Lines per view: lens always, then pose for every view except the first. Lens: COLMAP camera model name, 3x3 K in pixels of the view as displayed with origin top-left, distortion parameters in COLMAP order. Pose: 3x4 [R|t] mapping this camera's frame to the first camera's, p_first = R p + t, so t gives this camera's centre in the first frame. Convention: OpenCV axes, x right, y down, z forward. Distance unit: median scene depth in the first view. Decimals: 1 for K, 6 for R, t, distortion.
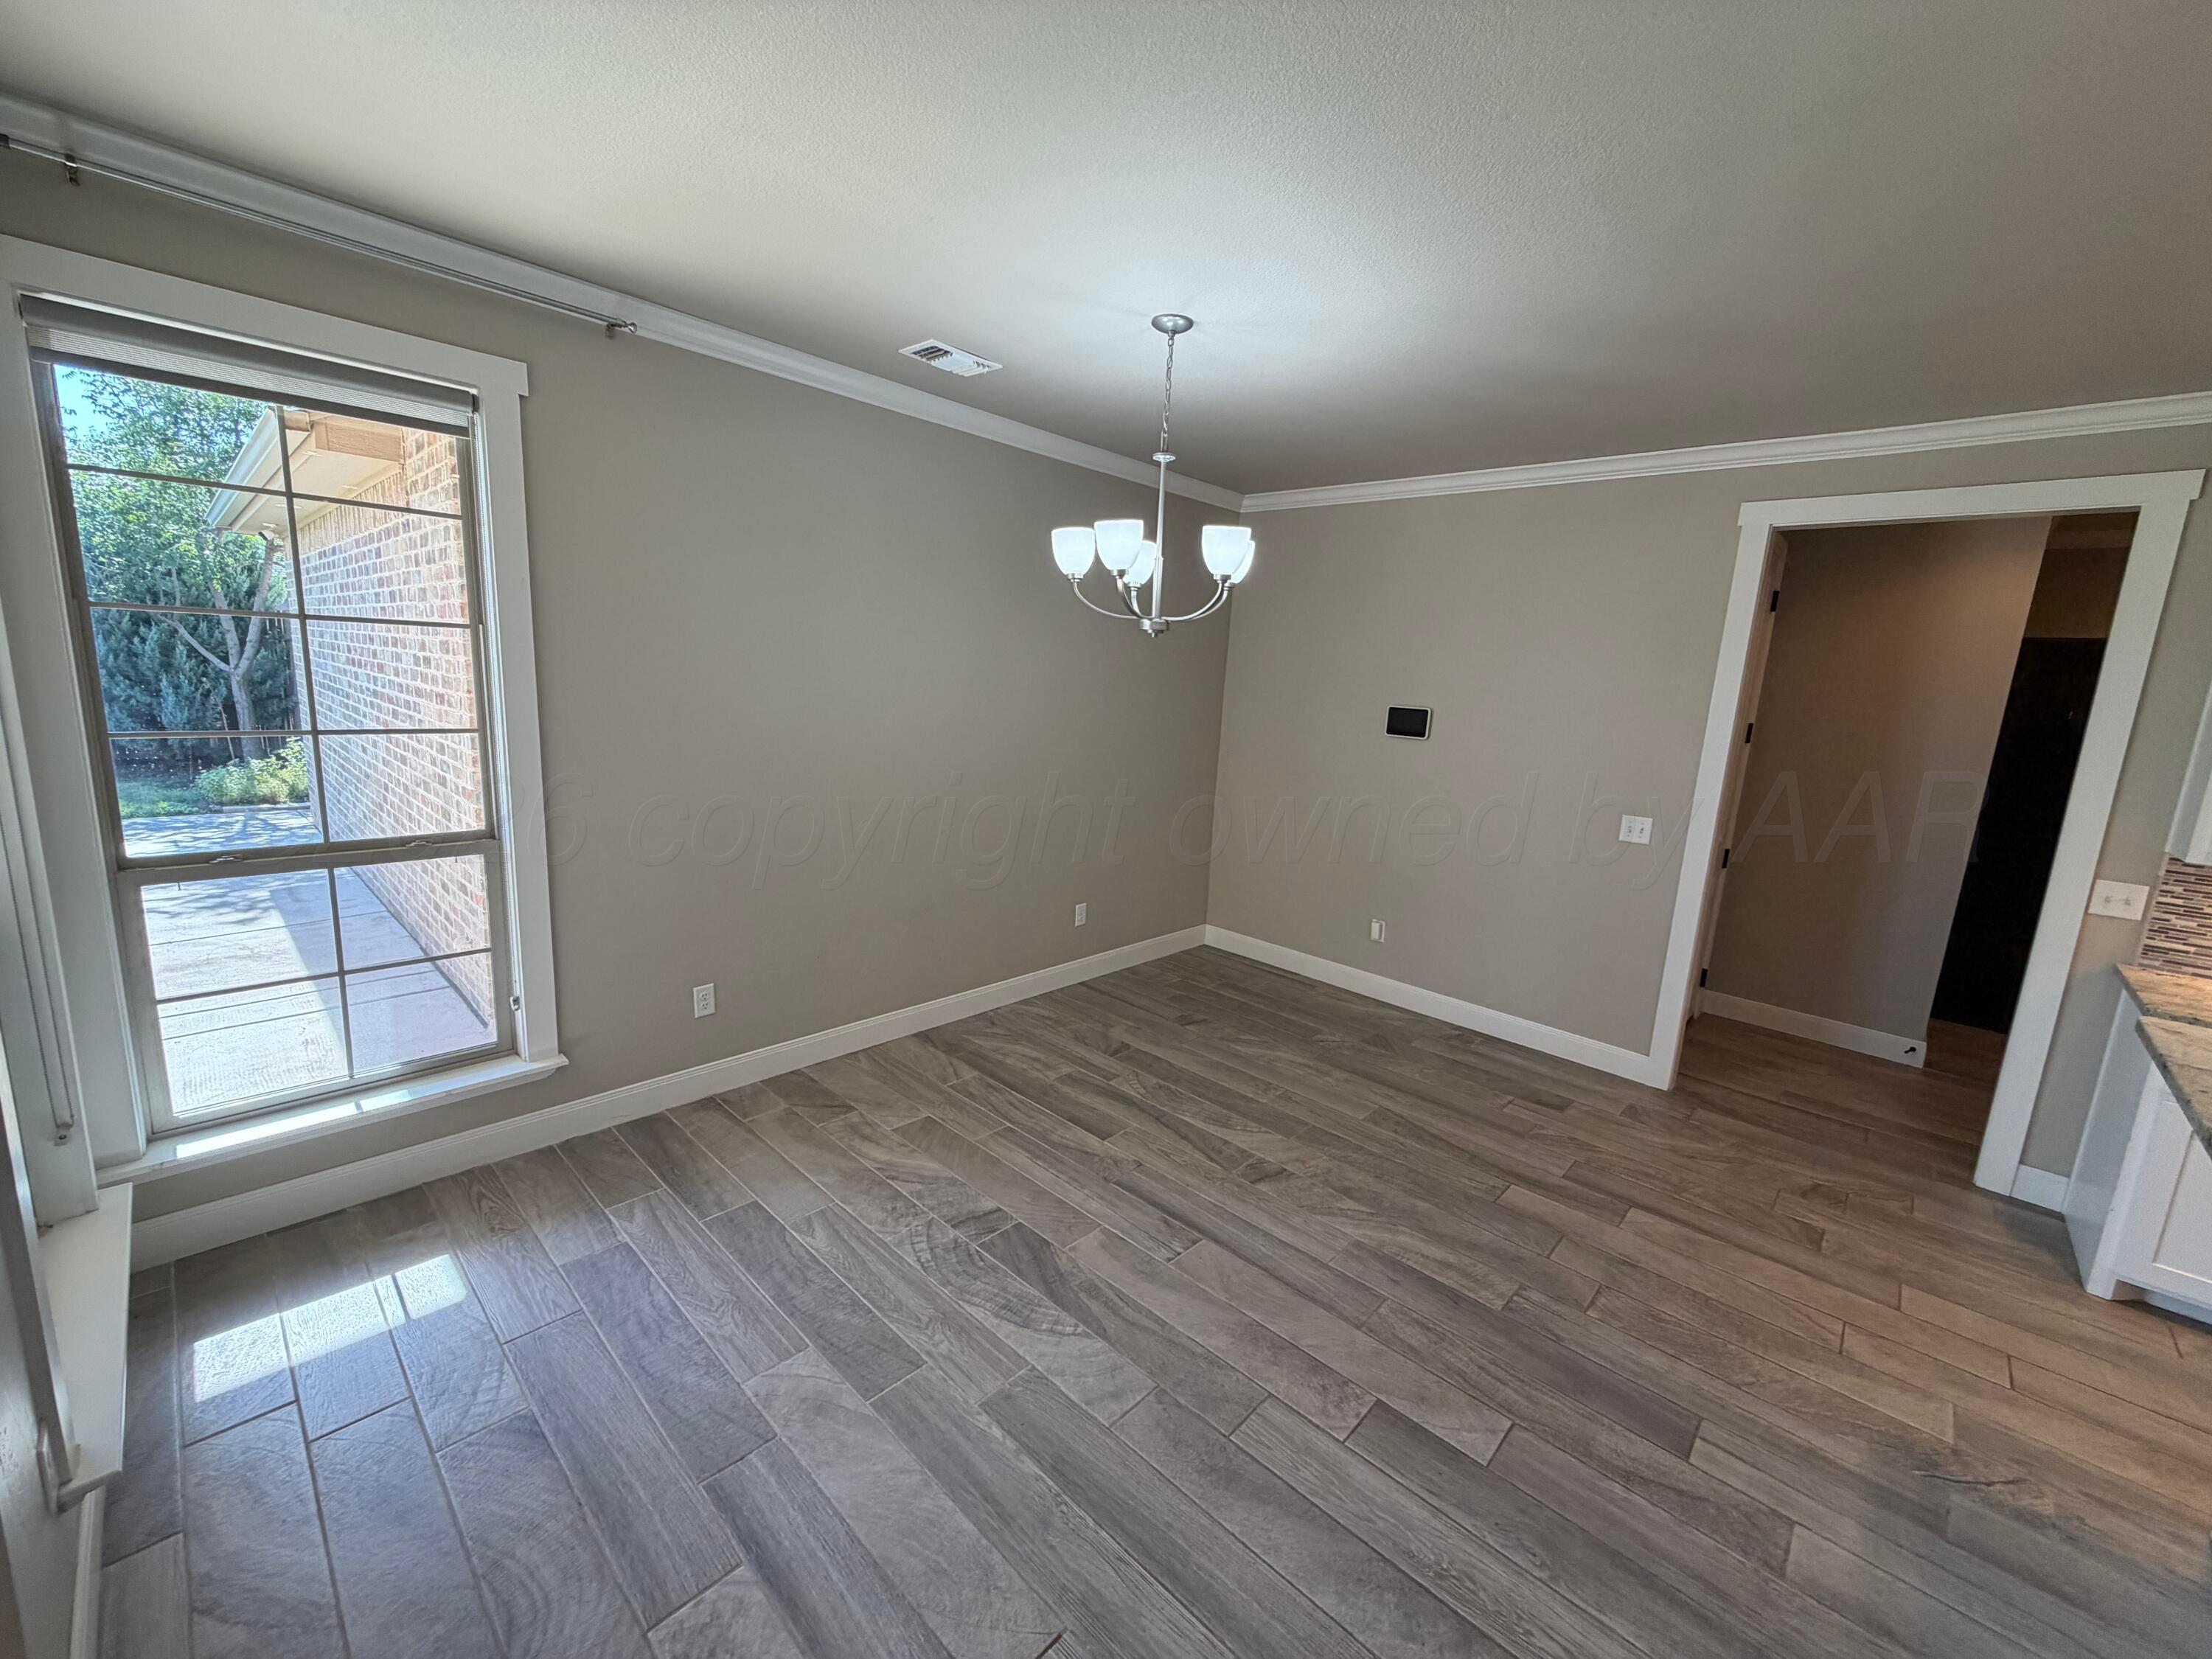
lens RADIAL K [[887.3, 0, 1106.5], [0, 887.3, 836.7], [0, 0, 1]] dist [-0.001955, 0.000865]
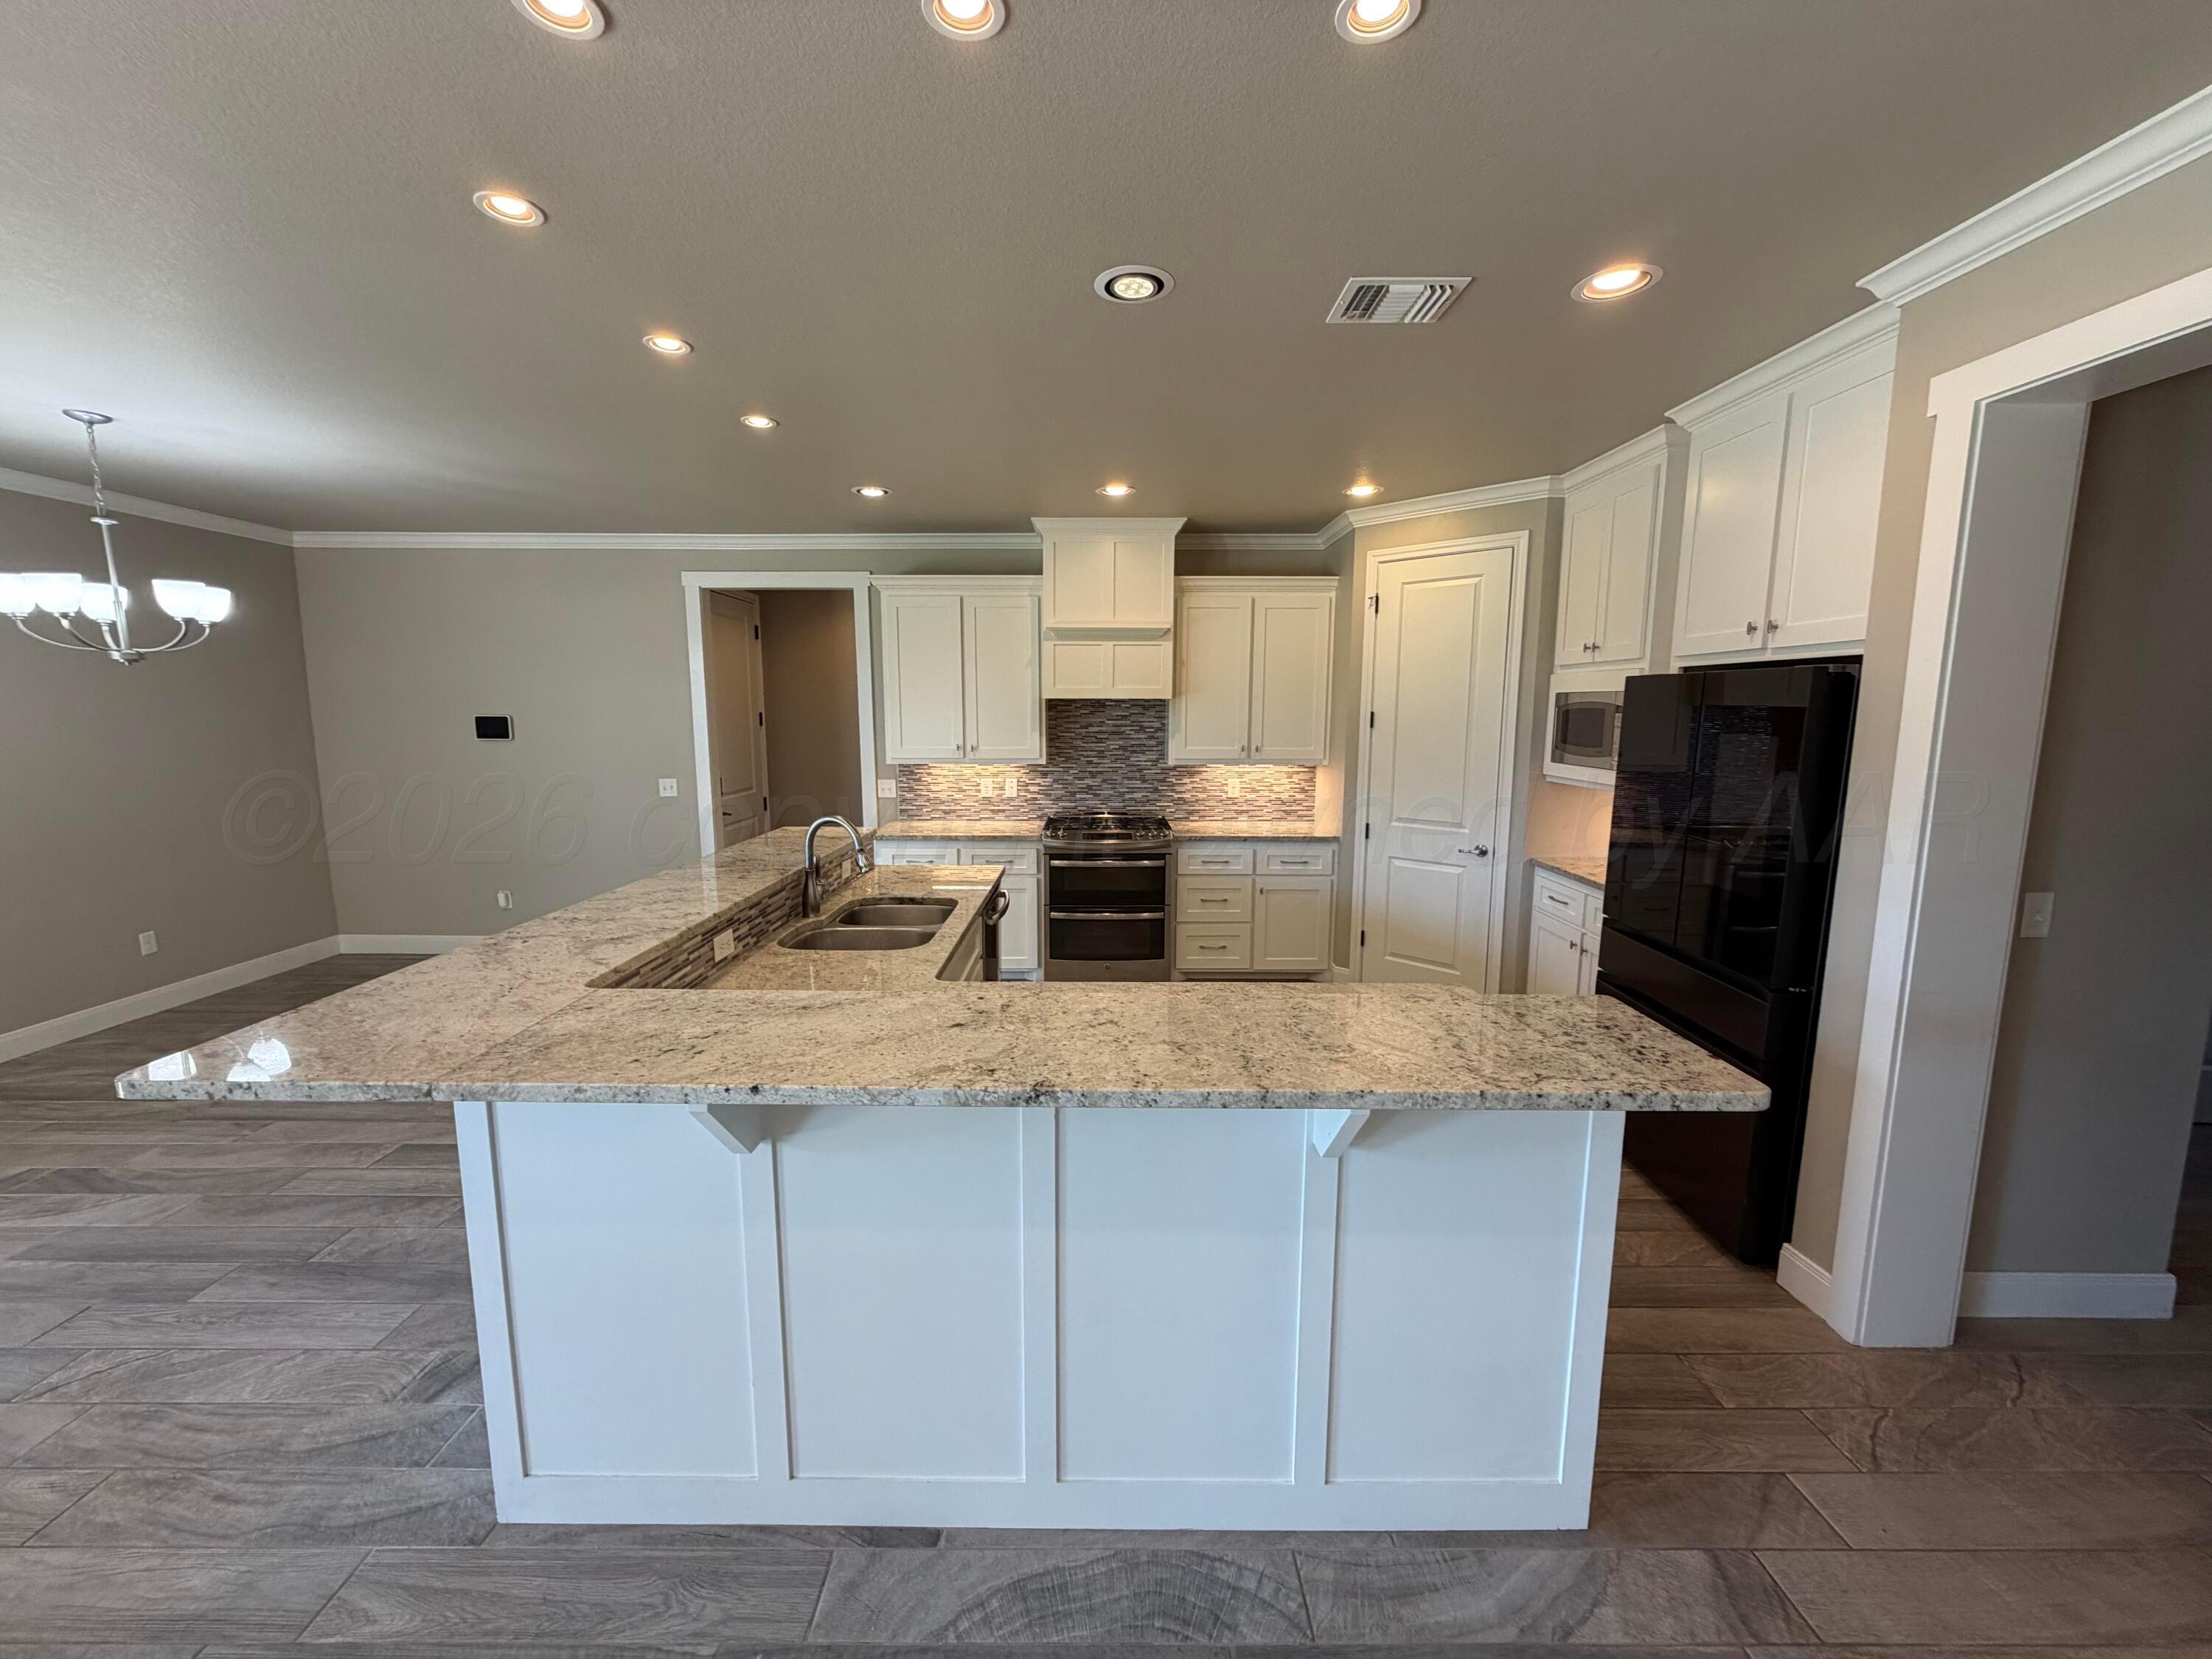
lens RADIAL K [[887.3, 0, 1108.7], [0, 887.3, 834.5], [0, 0, 1]] dist [-0.001955, 0.000865]
pose [[0.729259, -0.148977, 0.667823, 0.059076], [0.163185, 0.985714, 0.041695, 0.054741], [-0.664494, 0.078572, 0.743151, -0.246907]]
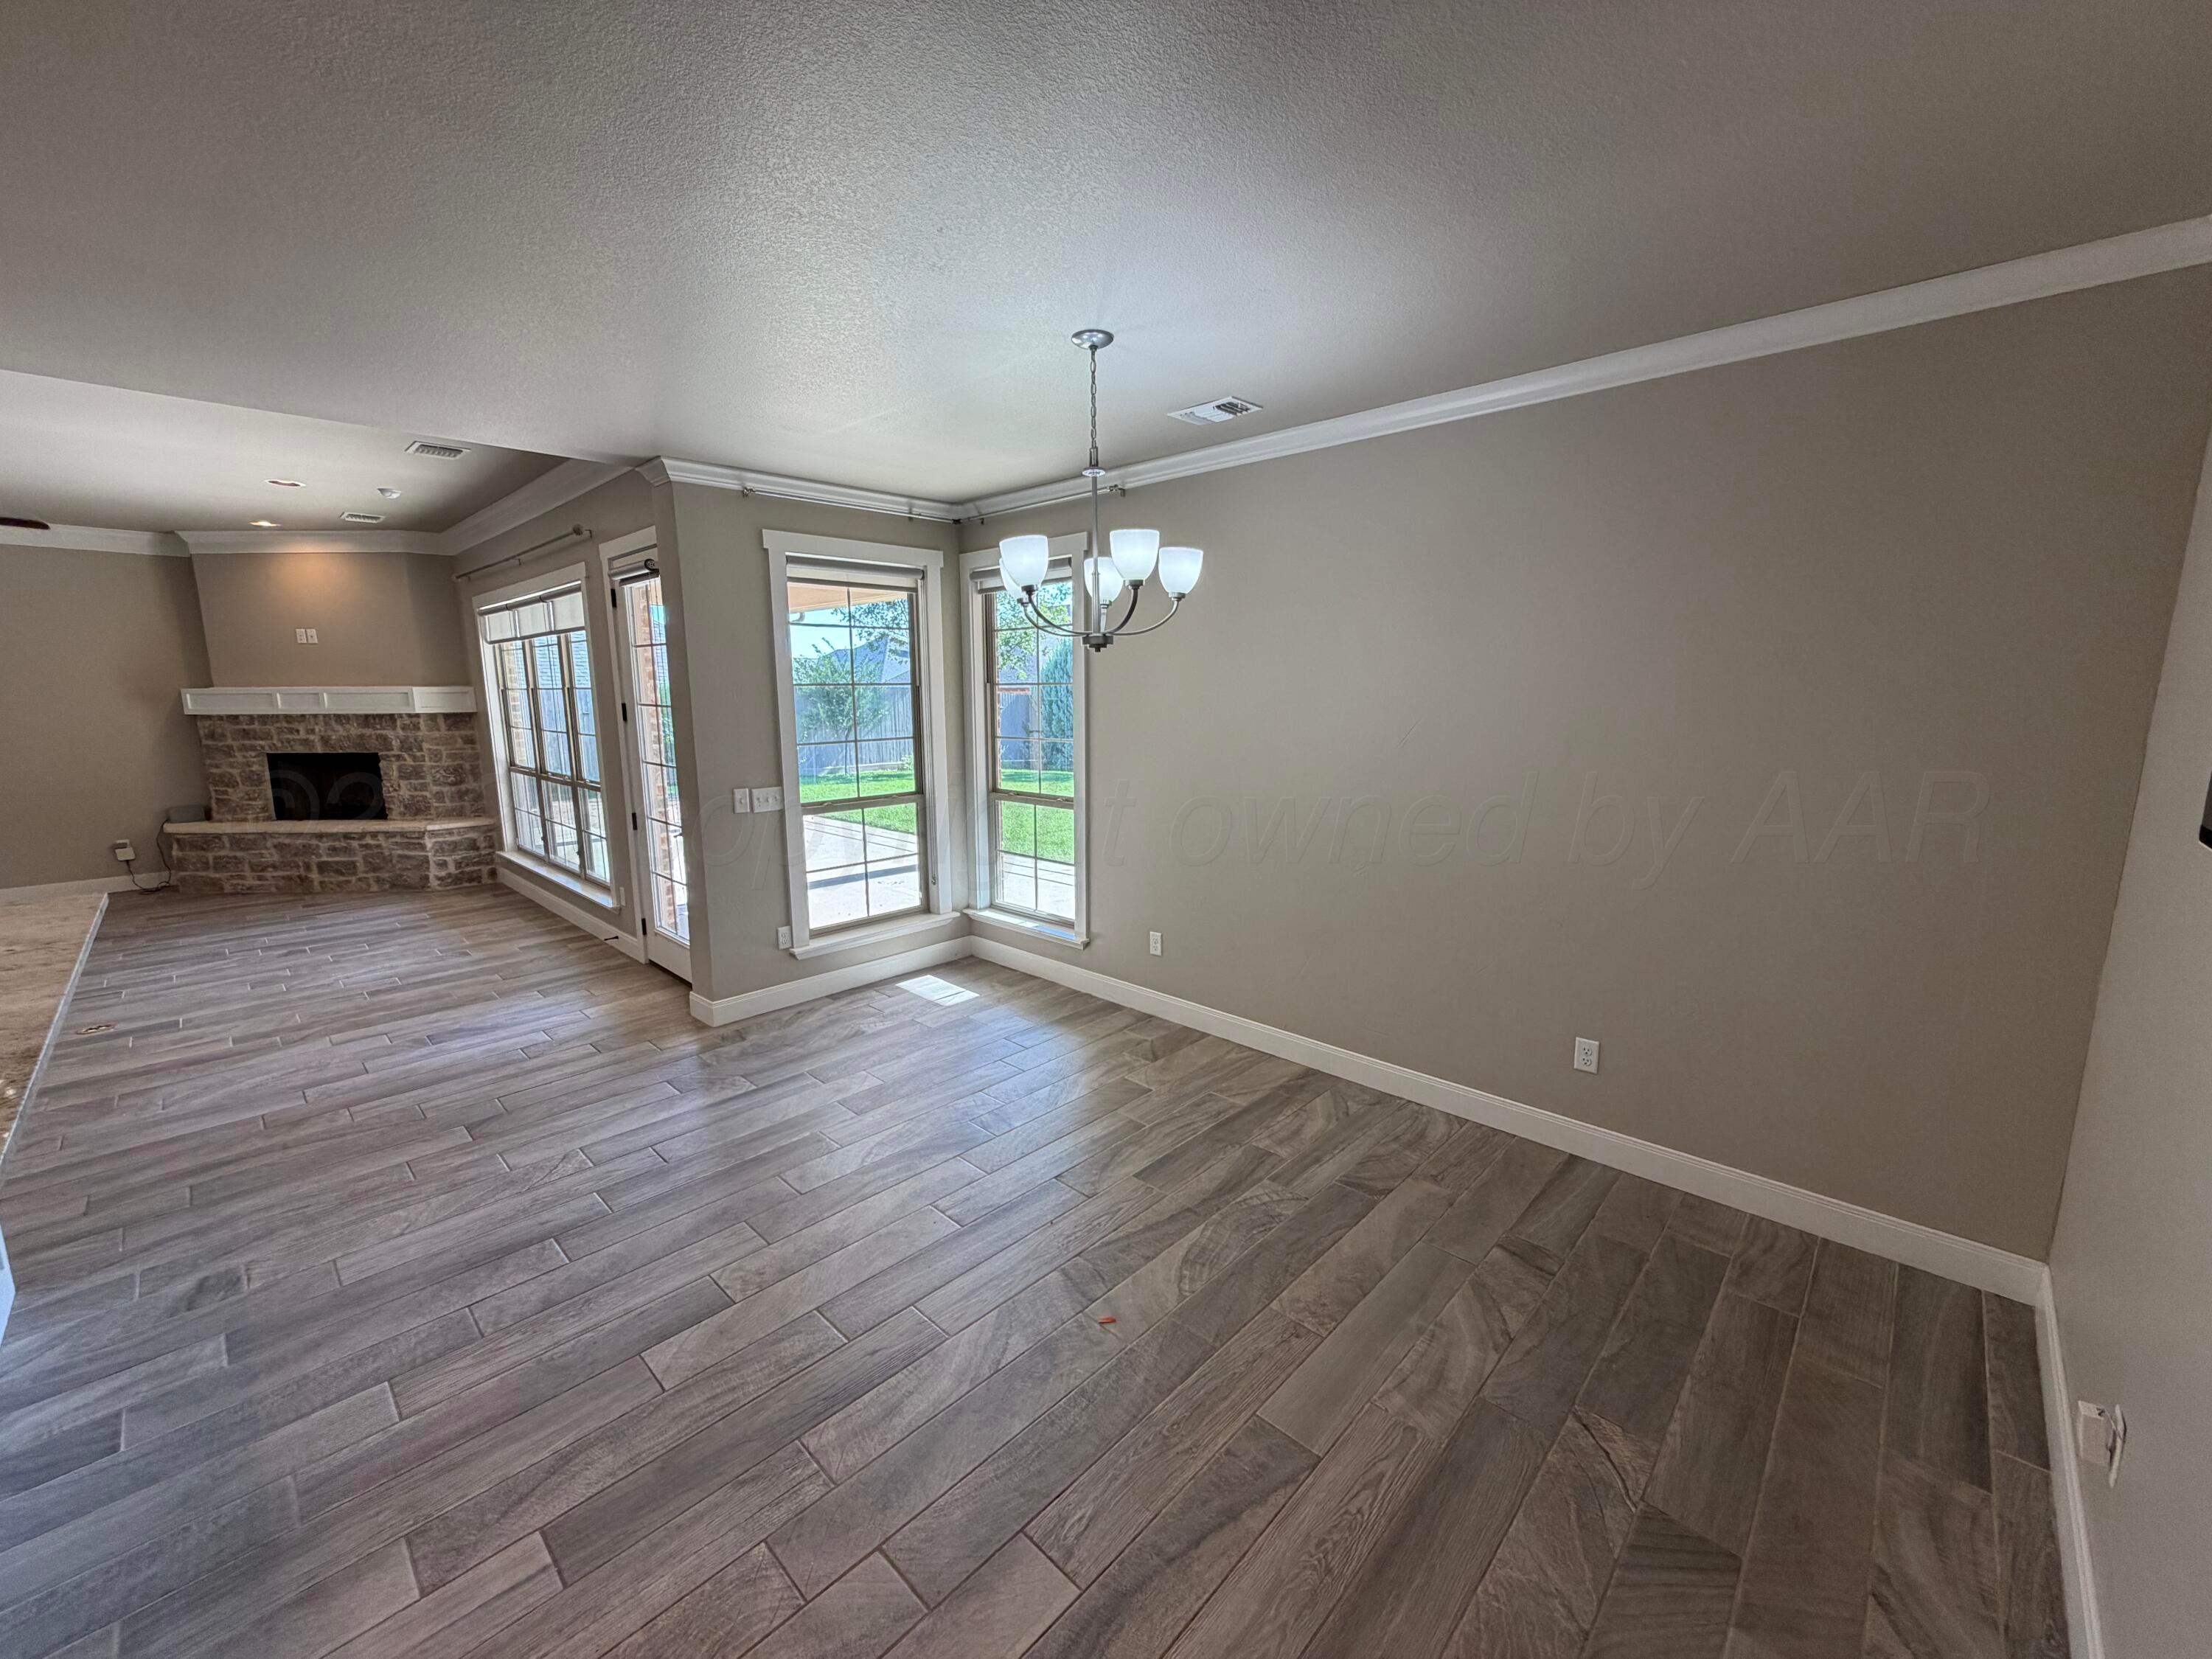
lens RADIAL K [[887.3, 0, 1100.0], [0, 887.3, 830.8], [0, 0, 1]] dist [-0.001955, 0.000865]
pose [[-0.013550, 0.107488, -0.994114, 1.395773], [-0.183511, 0.977051, 0.108144, -0.186626], [0.982924, 0.183896, 0.006486, 1.352617]]
